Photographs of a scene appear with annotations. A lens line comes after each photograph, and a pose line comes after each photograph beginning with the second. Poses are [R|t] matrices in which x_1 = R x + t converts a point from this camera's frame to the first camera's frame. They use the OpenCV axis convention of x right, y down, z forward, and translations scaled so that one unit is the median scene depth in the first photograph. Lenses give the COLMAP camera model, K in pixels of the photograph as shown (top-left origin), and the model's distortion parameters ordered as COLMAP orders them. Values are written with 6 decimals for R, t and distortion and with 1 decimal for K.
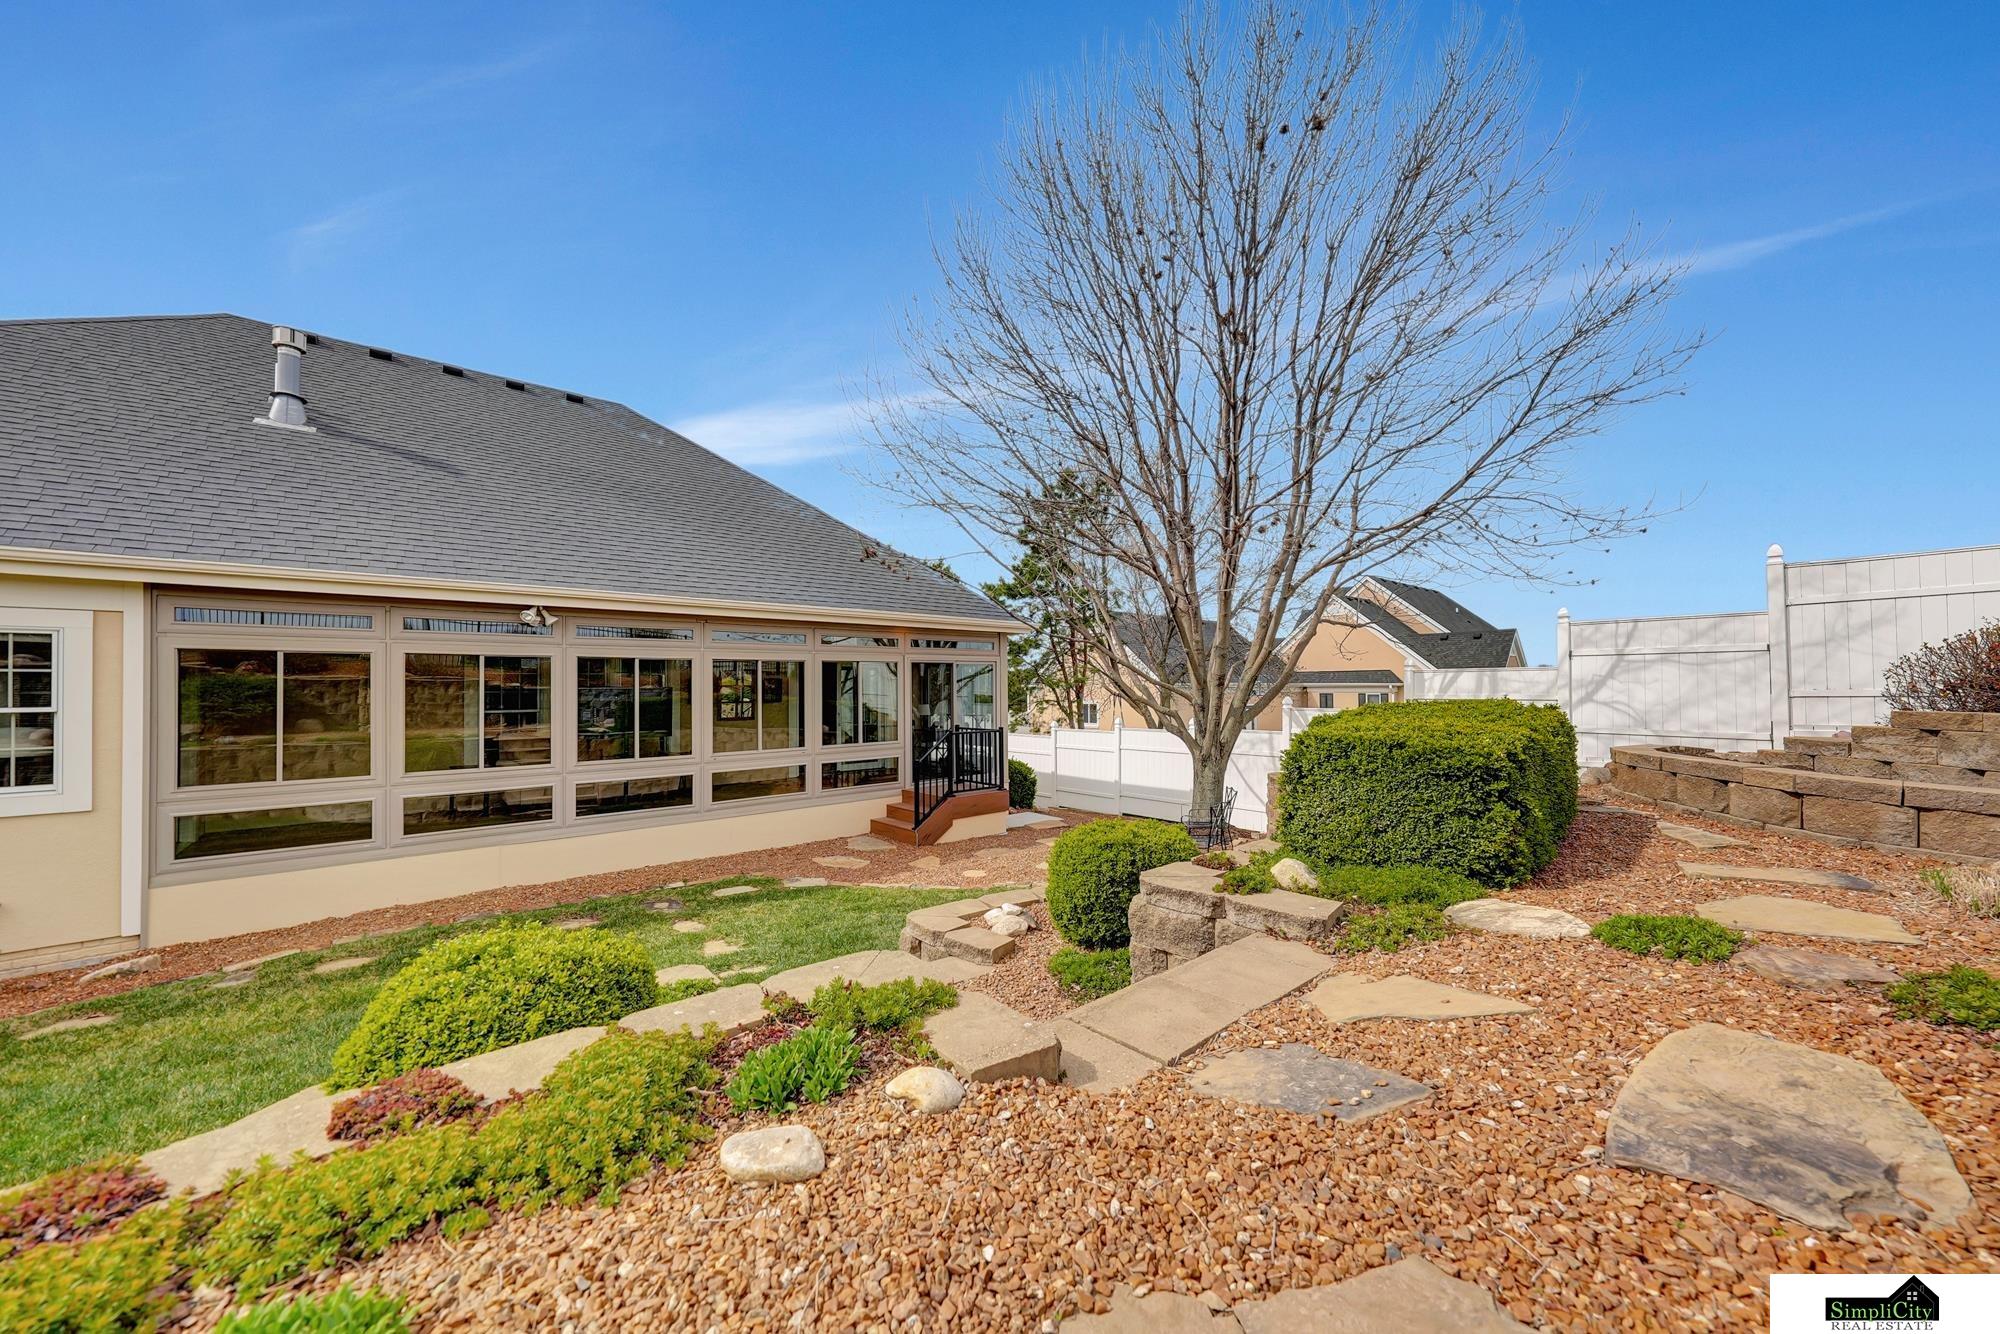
lens RADIAL K [[708.6, 0, 1004.9], [0, 708.6, 680.5], [0, 0, 1]] dist [0.000681, 0.000173]
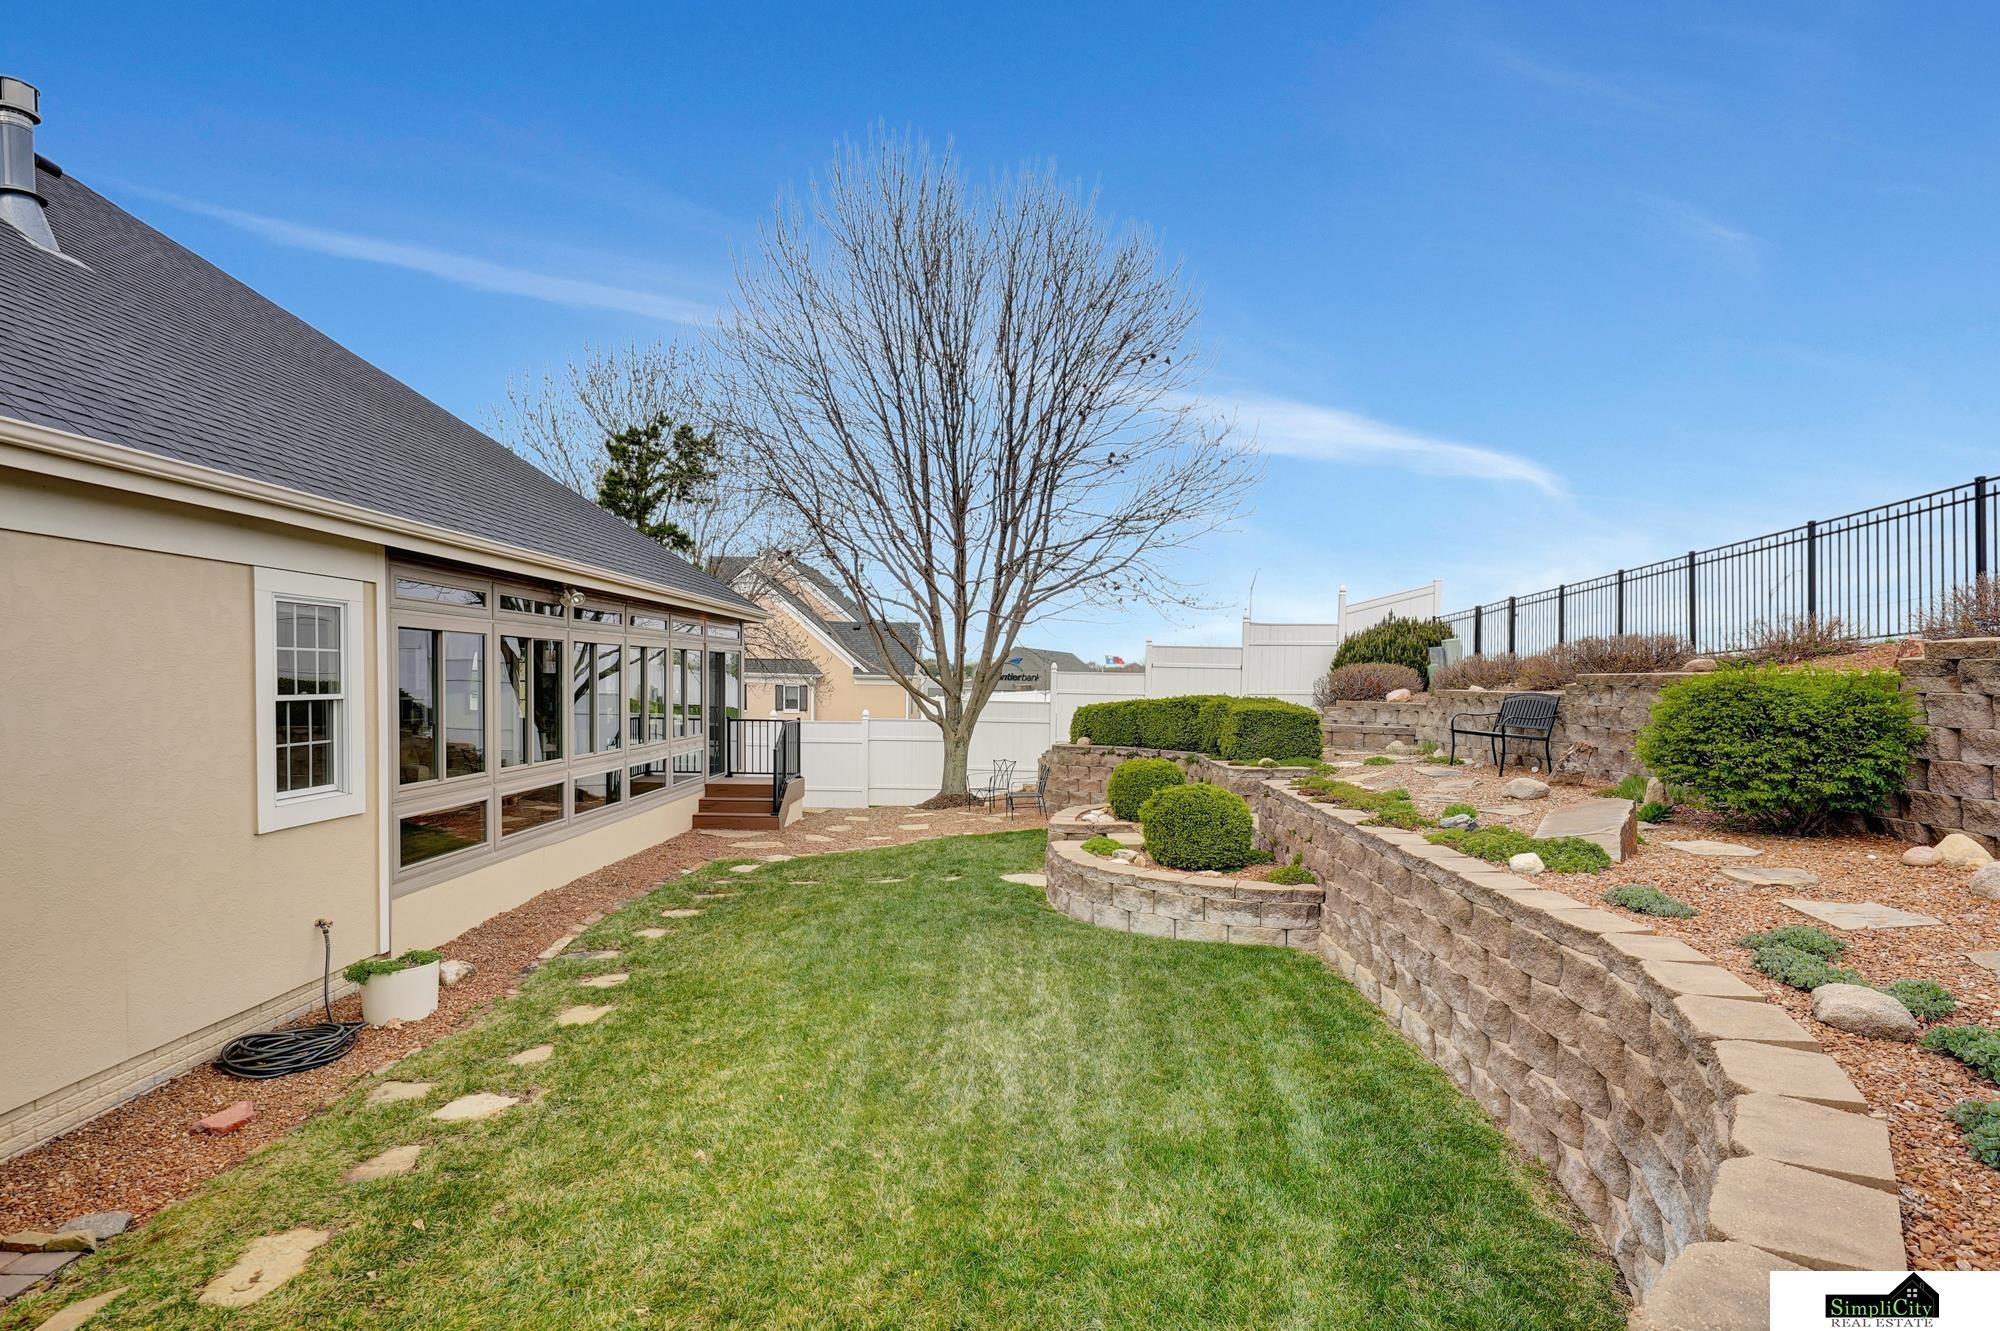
lens RADIAL K [[1029.8, 0, 1005.7], [0, 1029.8, 731.4], [0, 0, 1]] dist [0.001355, -0.001820]
pose [[0.664103, -0.019735, 0.747380, -1.150322], [-0.030630, 0.998094, 0.053572, -0.004988], [-0.747013, -0.058469, 0.662233, -0.281469]]
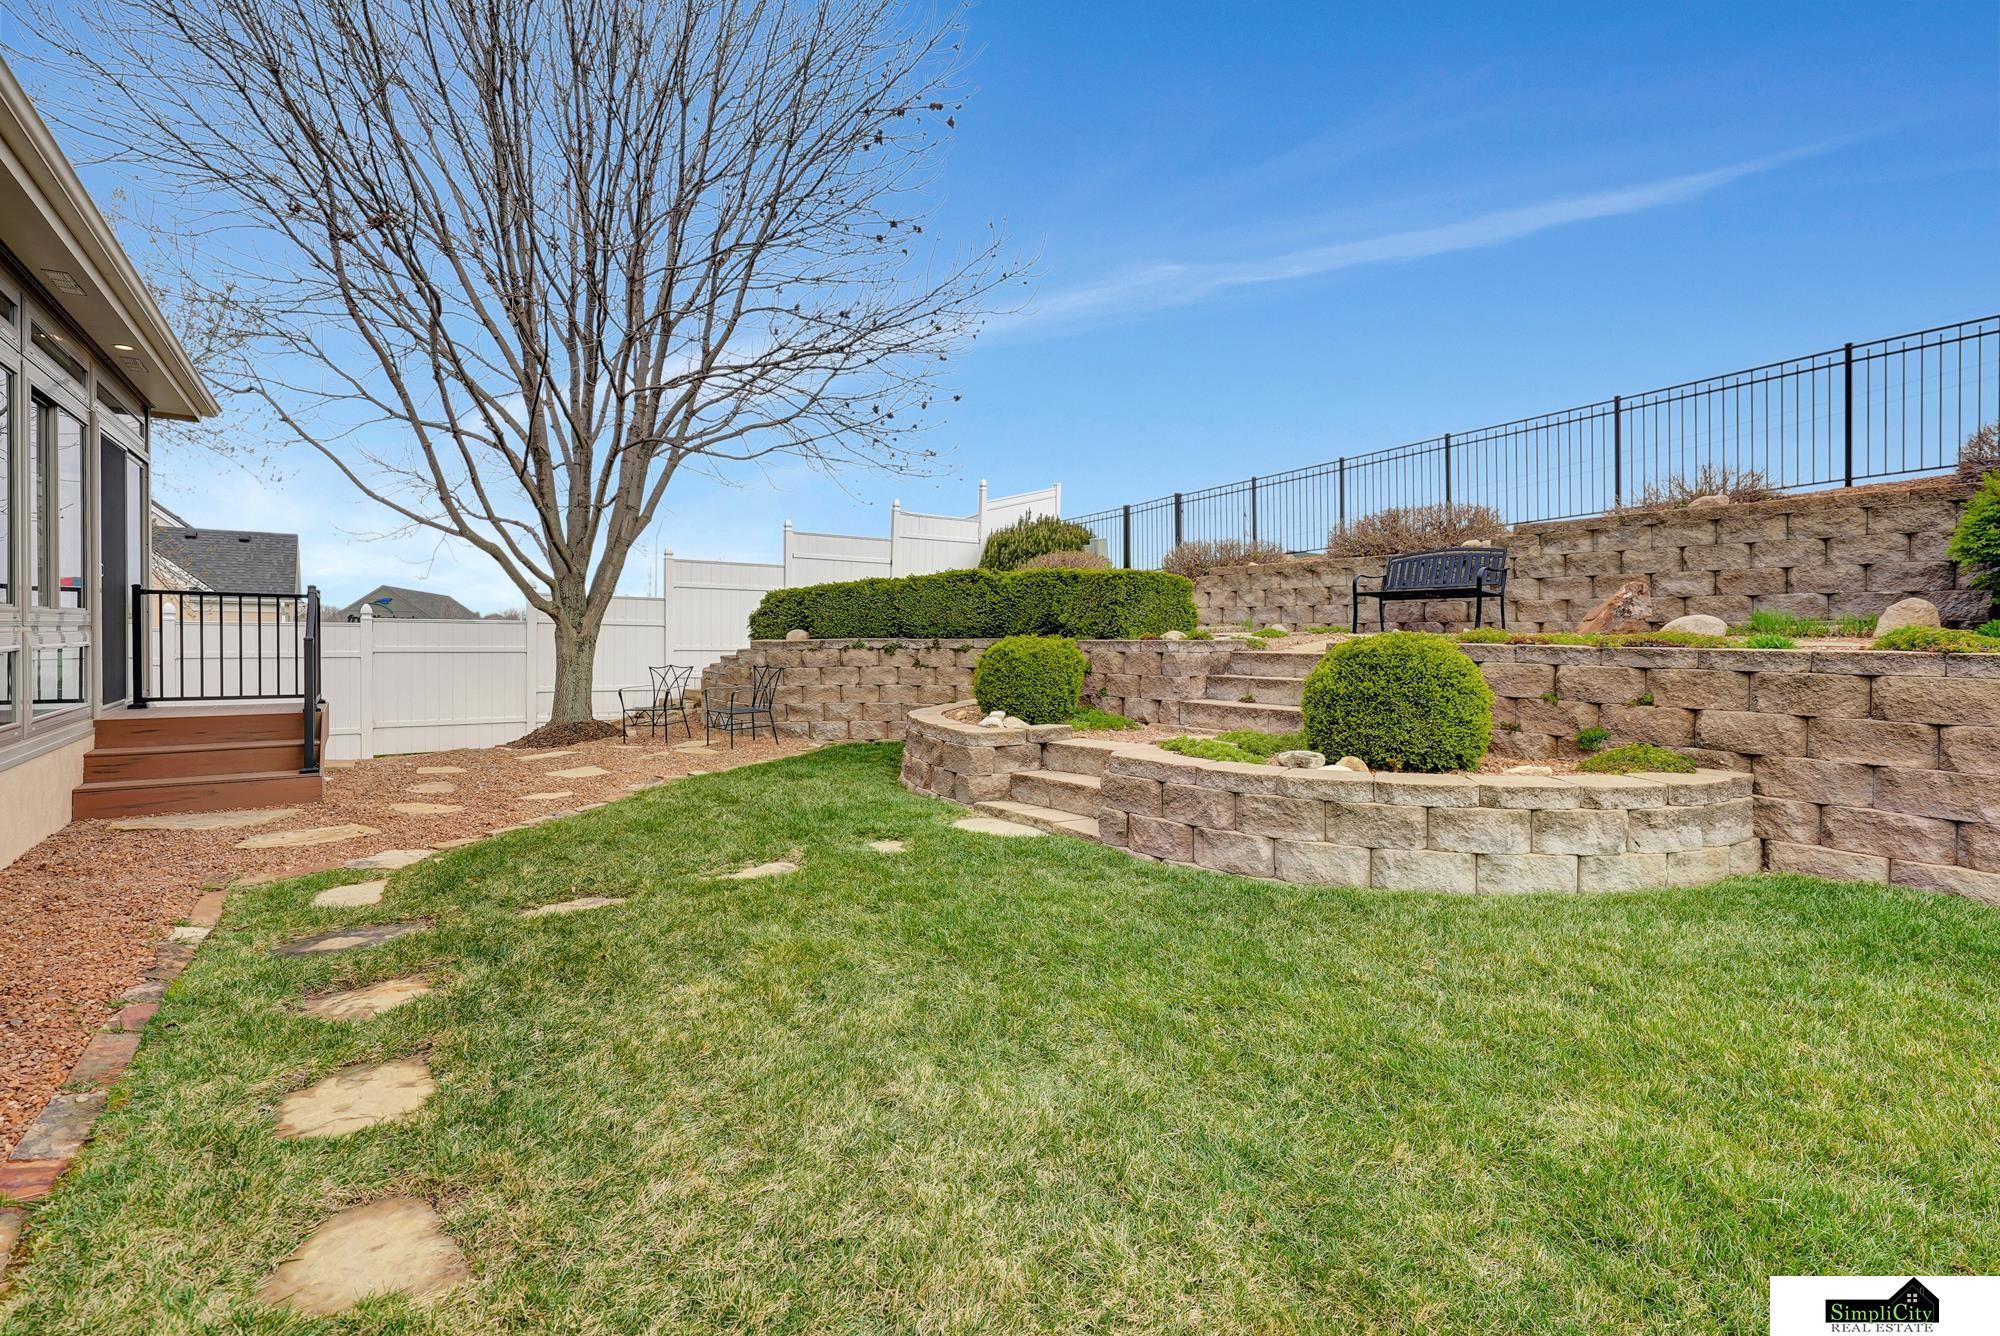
lens RADIAL K [[886.9, 0, 989.4], [0, 886.9, 640.5], [0, 0, 1]] dist [-0.000845, -0.000227]
pose [[0.085754, 0.007474, 0.996288, -0.806774], [-0.025861, 0.999652, -0.005273, 0.118008], [-0.995981, -0.025312, 0.085917, 0.508802]]
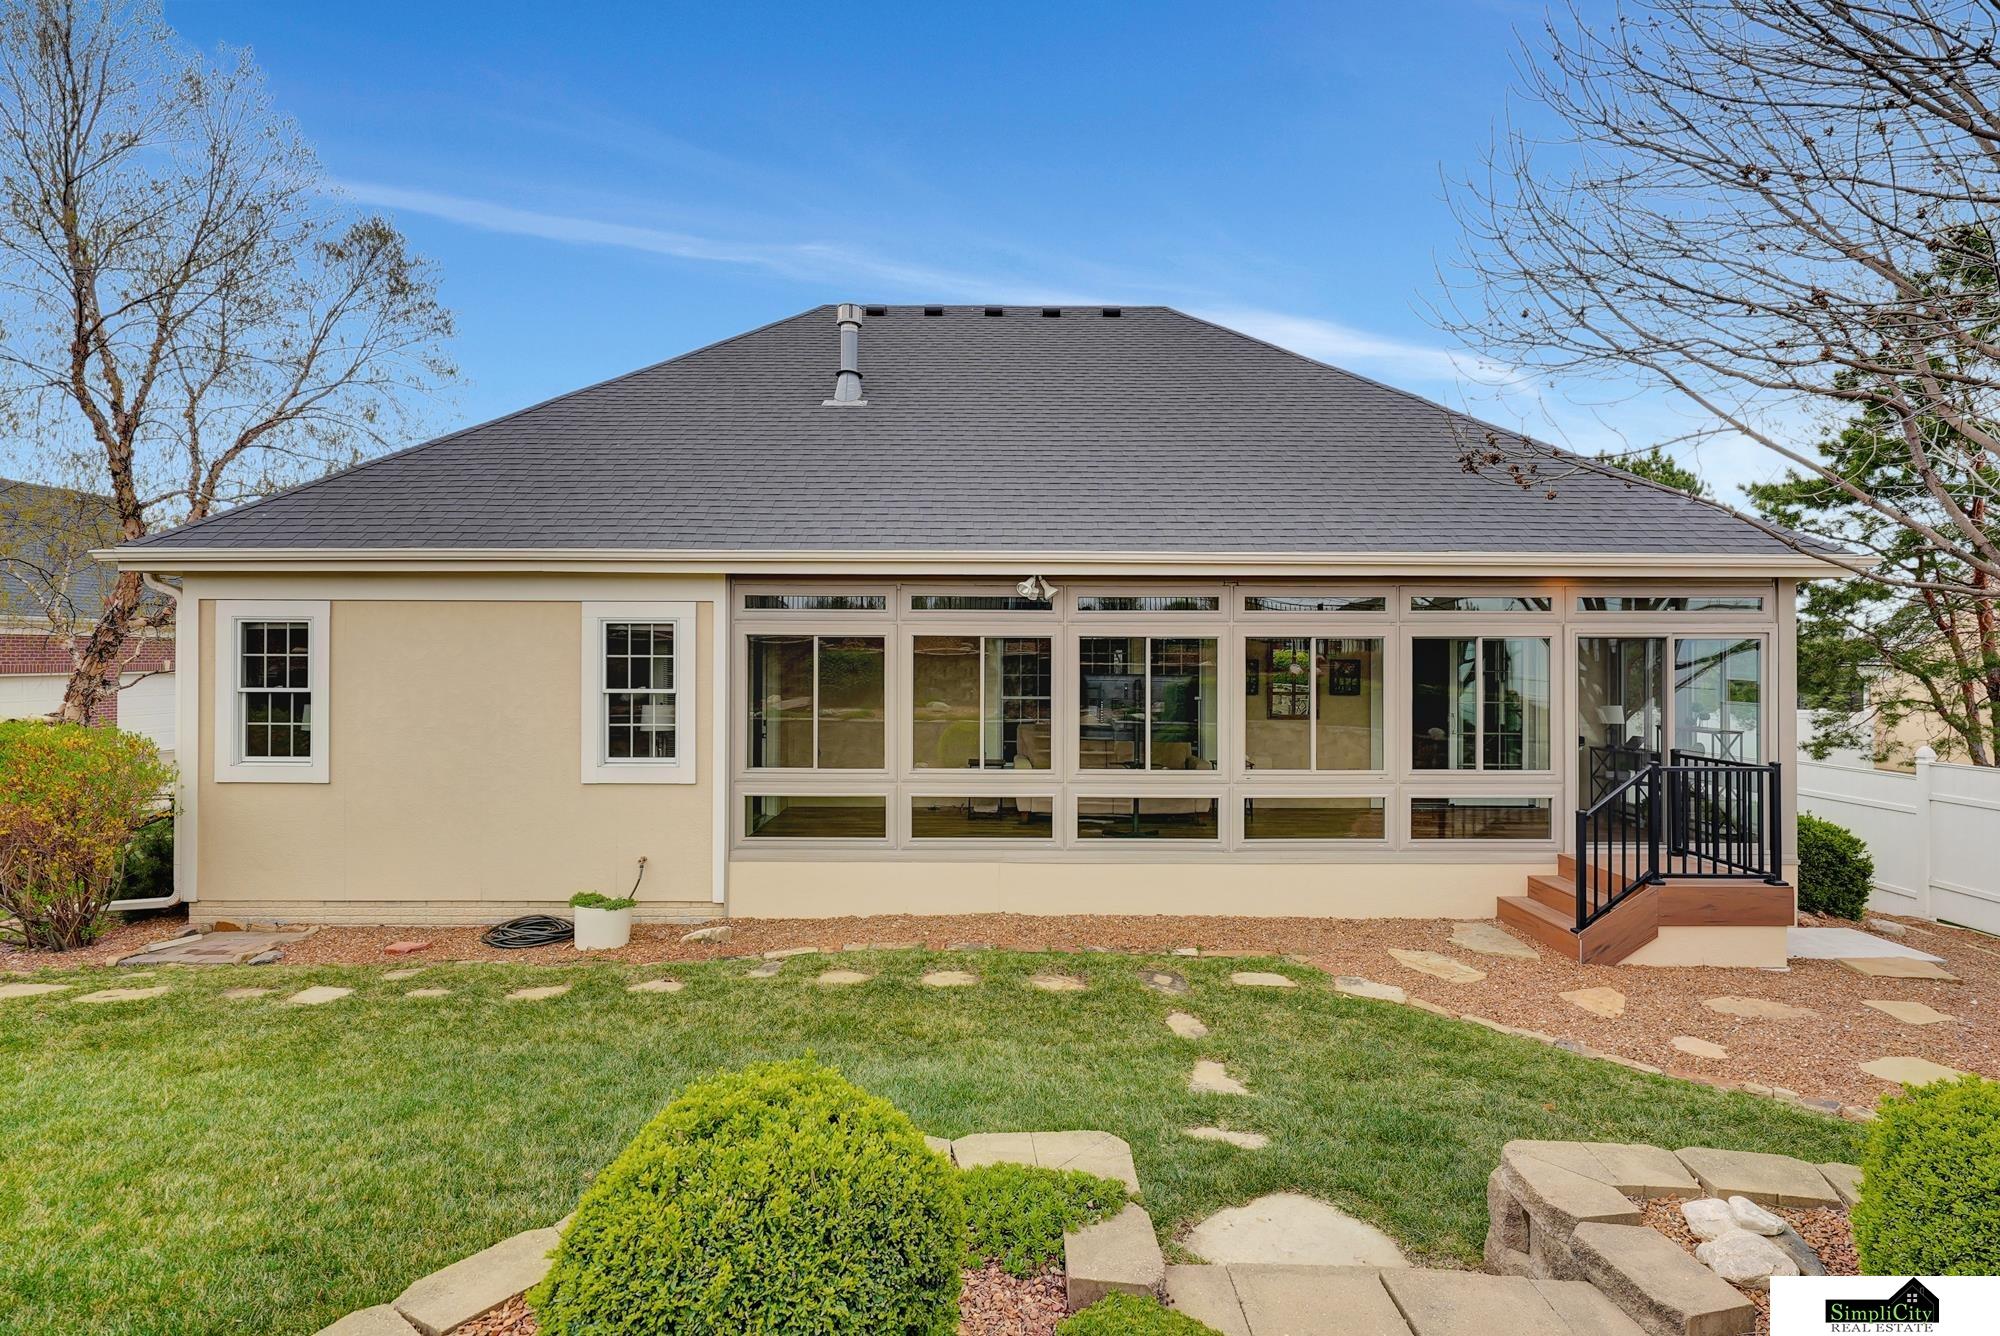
lens RADIAL K [[952.9, 0, 1004.8], [0, 952.9, 645.9], [0, 0, 1]] dist [0.002600, -0.000128]
pose [[0.761685, 0.004509, -0.647931, 0.021551], [-0.003612, 0.999990, 0.002713, -0.023884], [0.647937, 0.000274, 0.761694, 0.126441]]
